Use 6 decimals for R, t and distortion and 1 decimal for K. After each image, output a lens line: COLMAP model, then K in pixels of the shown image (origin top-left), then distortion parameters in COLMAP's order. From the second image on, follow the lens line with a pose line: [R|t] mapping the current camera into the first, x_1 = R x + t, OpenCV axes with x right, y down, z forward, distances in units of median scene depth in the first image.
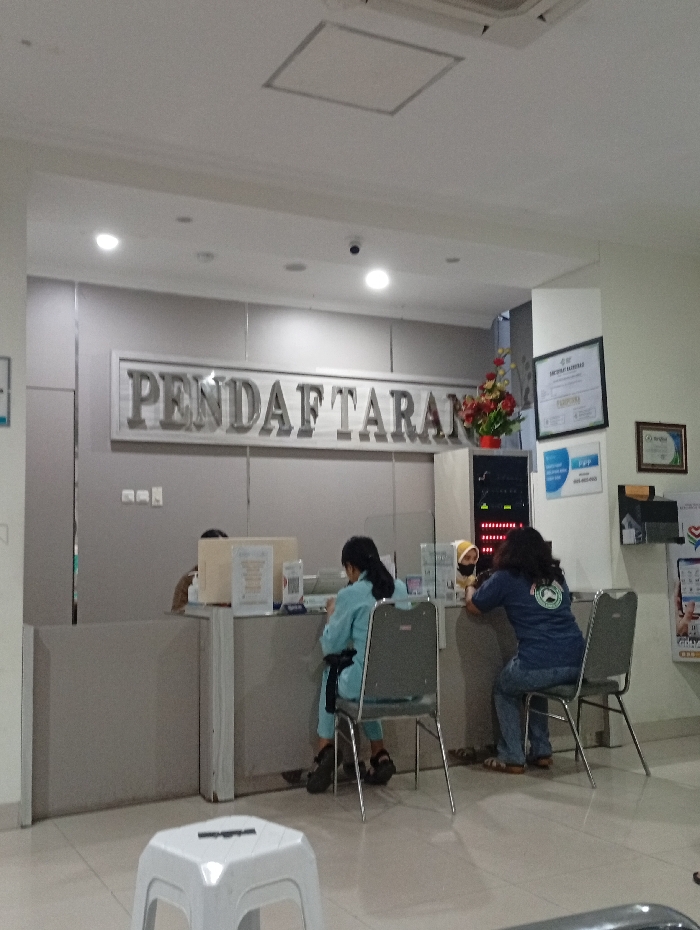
lens RADIAL K [[989.5, 0, 350.0], [0, 989.5, 465.0], [0, 0, 1]] dist [0.004506, 0.001468]
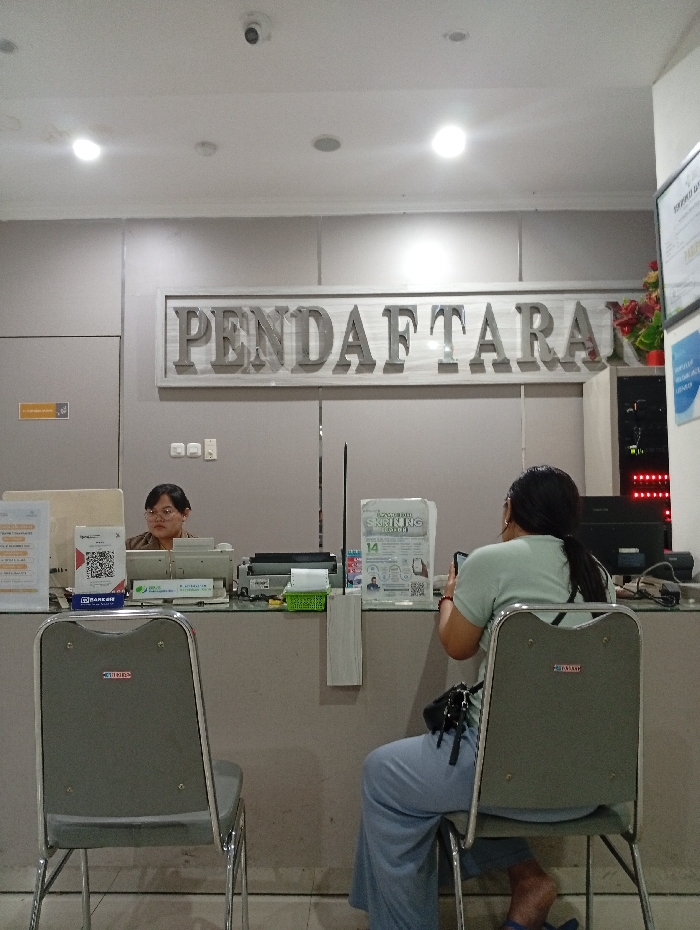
lens RADIAL K [[713.3, 0, 350.0], [0, 713.3, 465.0], [0, 0, 1]] dist [0.117640, -0.246513]
pose [[0.869917, -0.025730, -0.492527, 0.214636], [0.034493, 0.999367, 0.008715, 0.042260], [0.491990, -0.024570, 0.870254, 0.477460]]
